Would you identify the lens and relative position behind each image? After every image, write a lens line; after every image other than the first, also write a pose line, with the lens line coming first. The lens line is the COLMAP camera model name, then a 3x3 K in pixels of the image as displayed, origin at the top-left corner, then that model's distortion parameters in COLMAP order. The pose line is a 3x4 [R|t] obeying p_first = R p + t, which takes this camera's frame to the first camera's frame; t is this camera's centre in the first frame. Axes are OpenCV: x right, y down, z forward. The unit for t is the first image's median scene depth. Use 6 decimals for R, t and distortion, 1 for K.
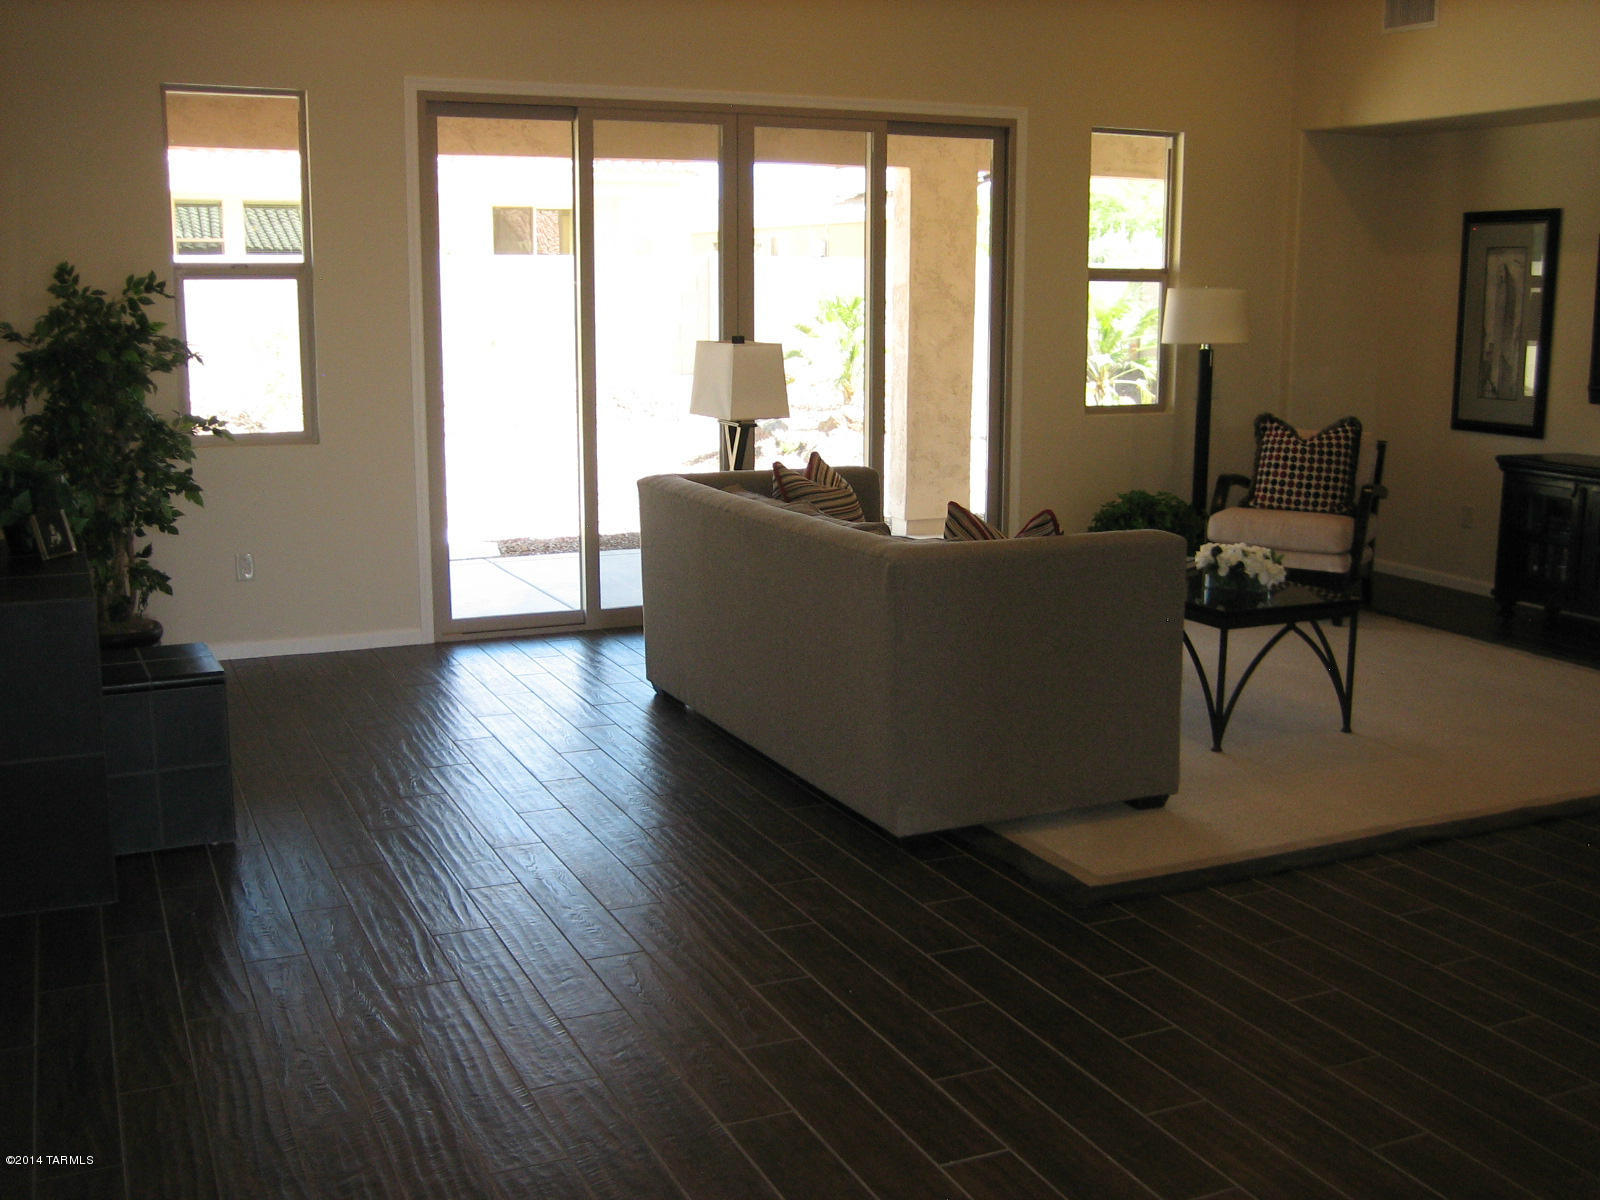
lens RADIAL K [[1675.0, 0, 834.8], [0, 1675.0, 599.6], [0, 0, 1]] dist [-0.083891, 0.000000]
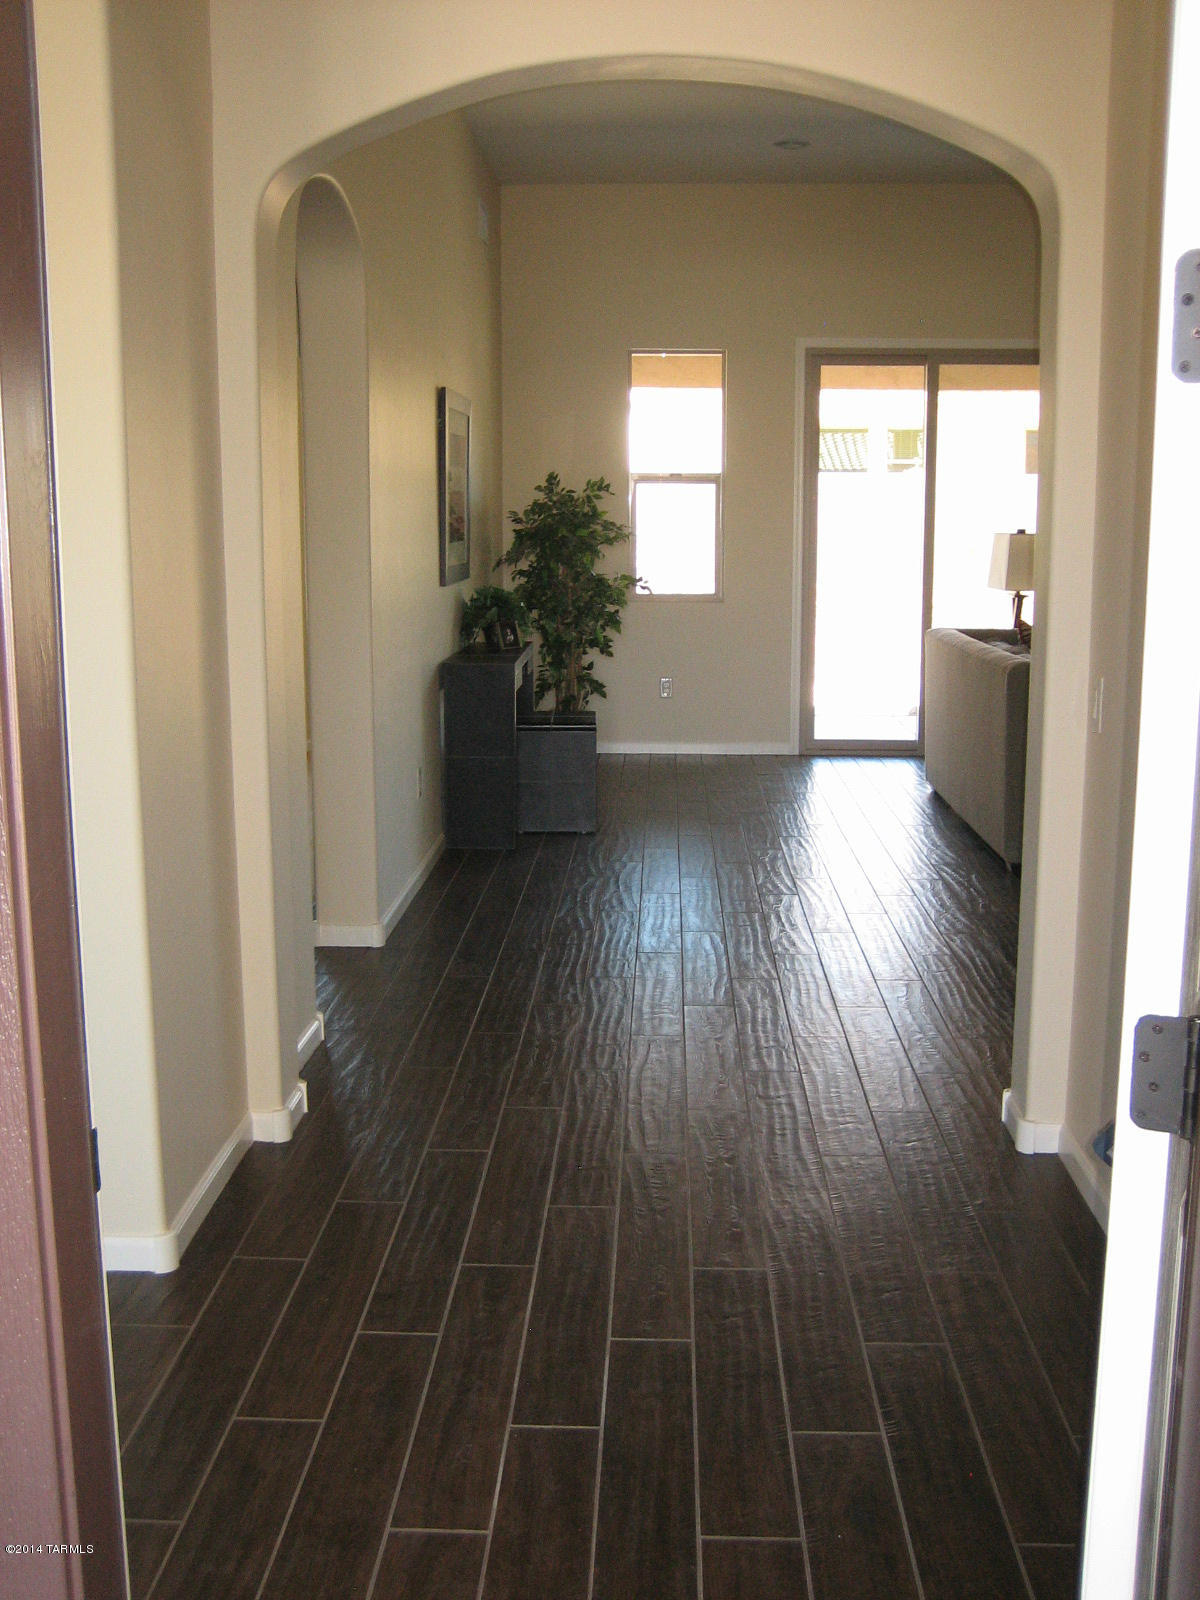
lens RADIAL K [[1675.0, 0, 604.0], [0, 1675.0, 799.7], [0, 0, 1]] dist [-0.083891, 0.000000]
pose [[0.884126, 0.071724, -0.461710, 0.233405], [-0.080355, 0.996766, 0.000971, 0.069121], [0.460286, 0.036242, 0.887030, -0.253974]]
